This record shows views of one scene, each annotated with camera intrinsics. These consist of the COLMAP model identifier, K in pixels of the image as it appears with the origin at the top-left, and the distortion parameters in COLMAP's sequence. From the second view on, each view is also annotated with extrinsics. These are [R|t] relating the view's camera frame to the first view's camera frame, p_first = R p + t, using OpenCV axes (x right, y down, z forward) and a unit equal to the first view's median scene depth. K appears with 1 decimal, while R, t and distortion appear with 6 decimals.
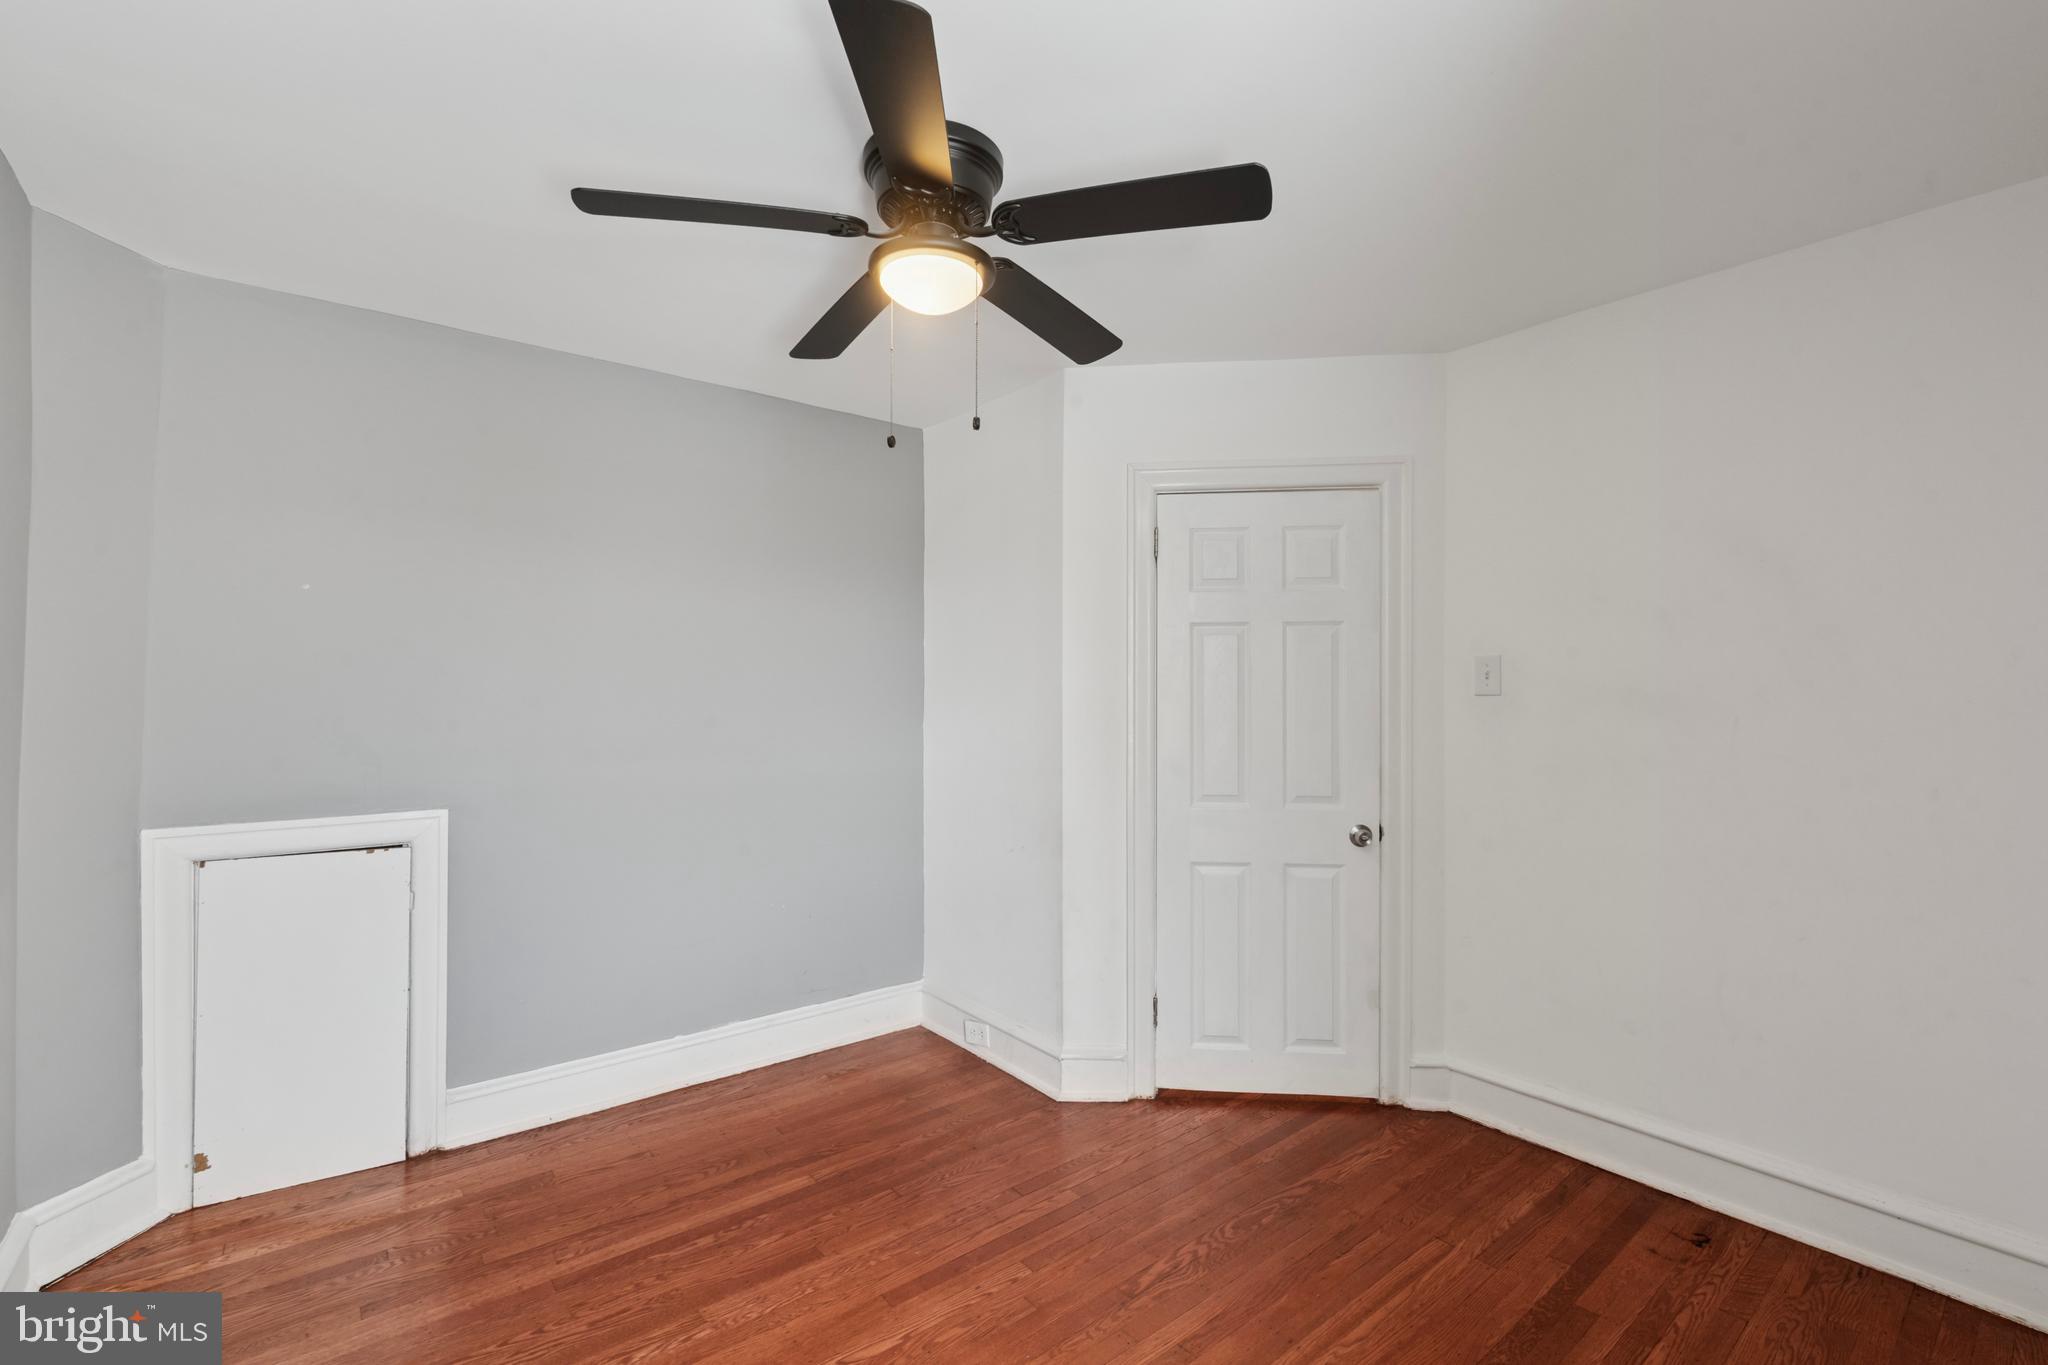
lens RADIAL K [[891.3, 0, 1024.0], [0, 891.3, 682.5], [0, 0, 1]] dist [0.000560, 0.000004]
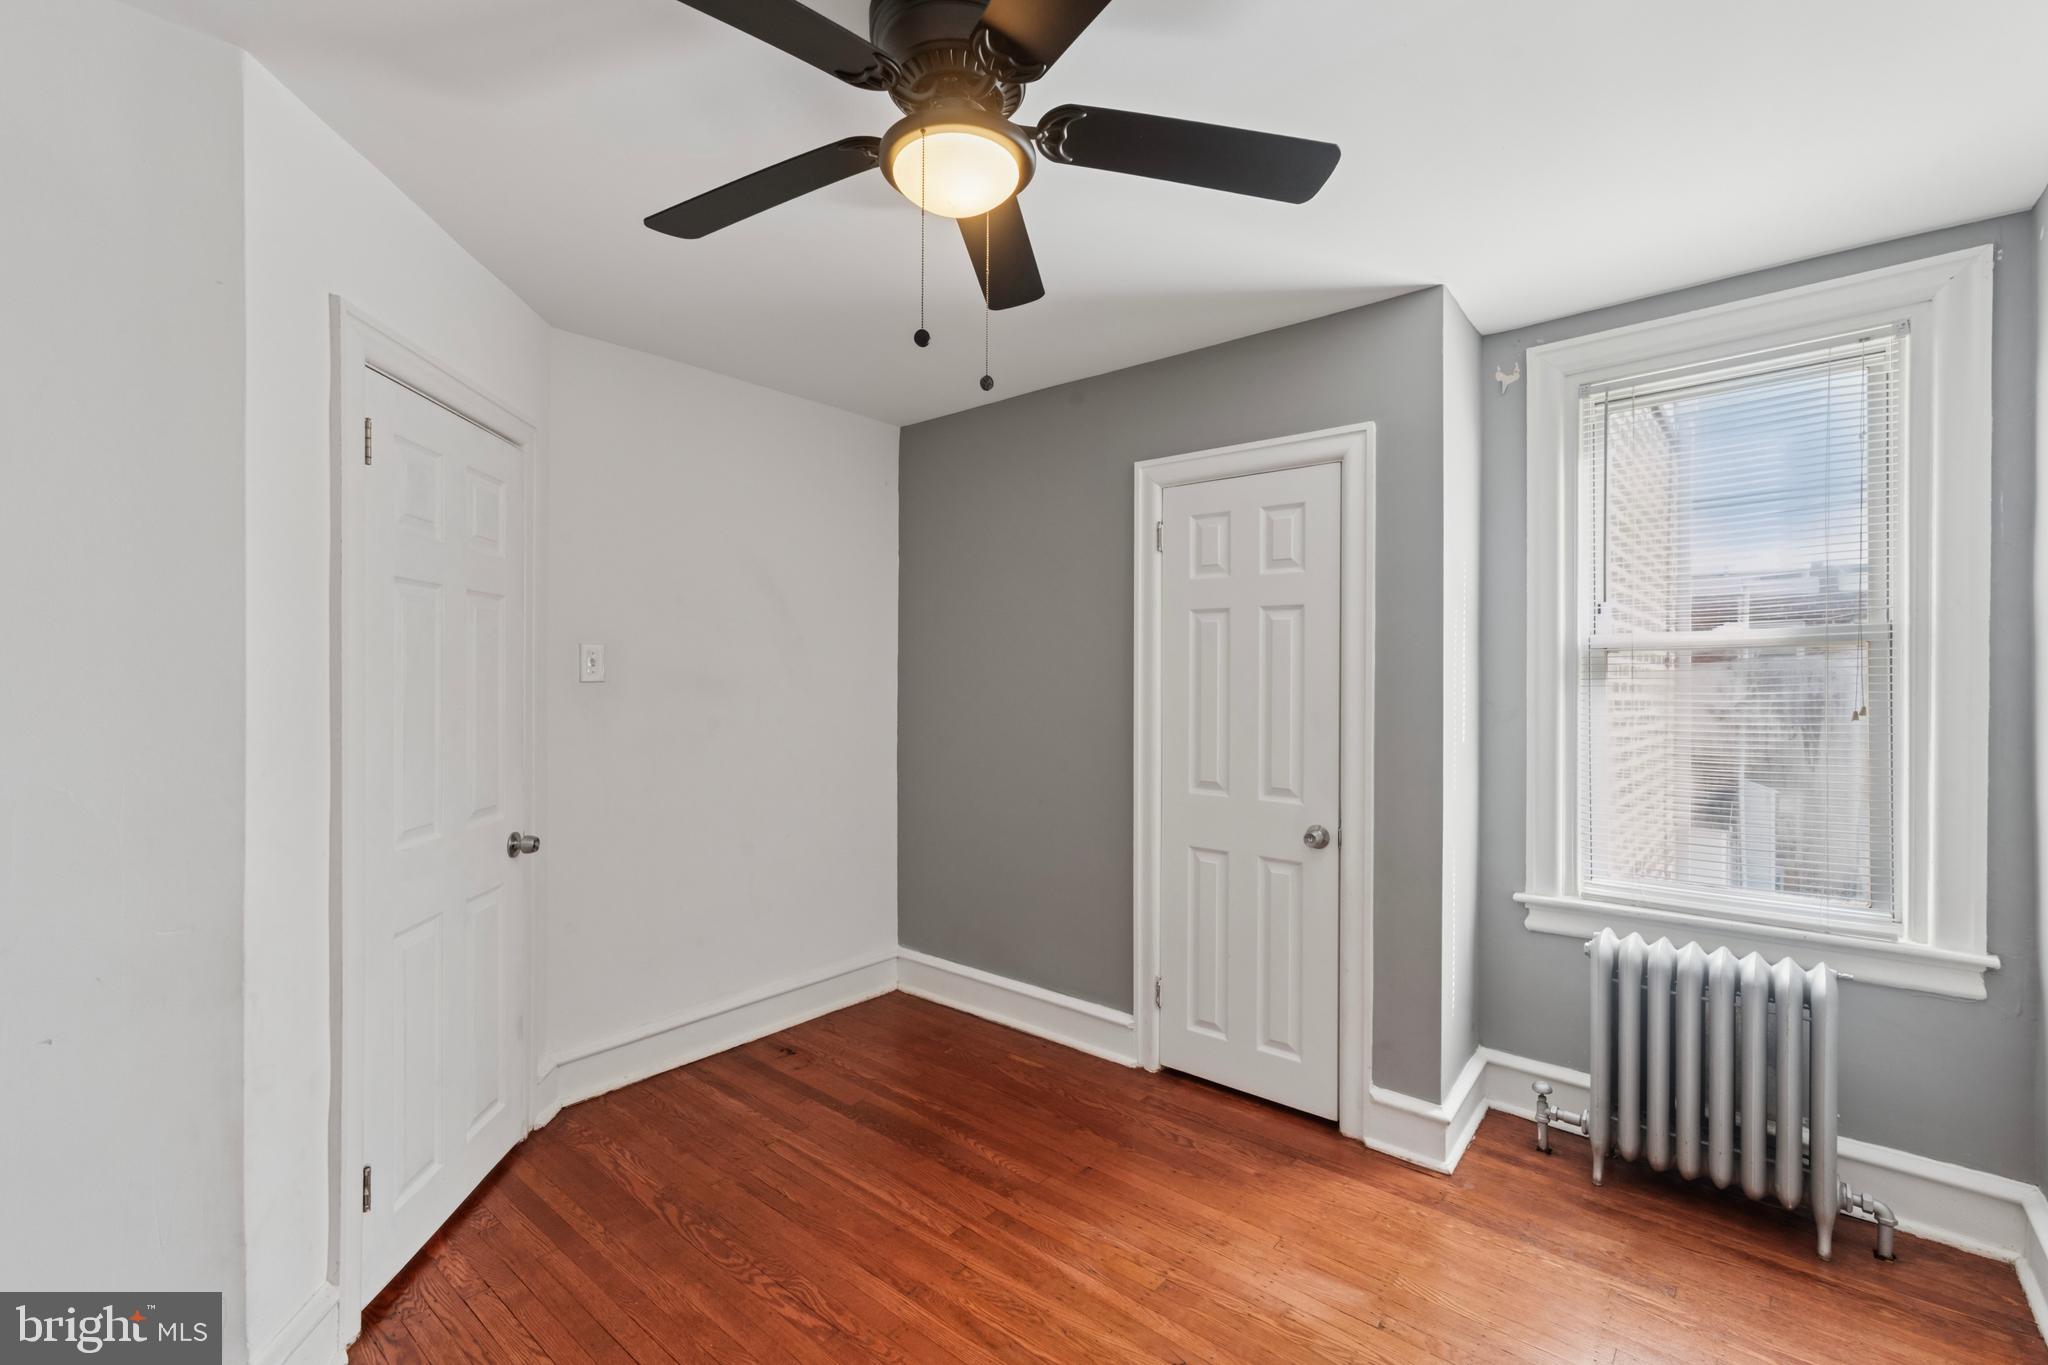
lens RADIAL K [[891.3, 0, 1024.0], [0, 891.3, 682.5], [0, 0, 1]] dist [0.000560, 0.000004]
pose [[-0.188580, -0.010088, 0.982006, -0.724384], [-0.008581, 0.999926, 0.008624, 0.002030], [-0.982020, -0.006801, -0.188653, 0.869675]]
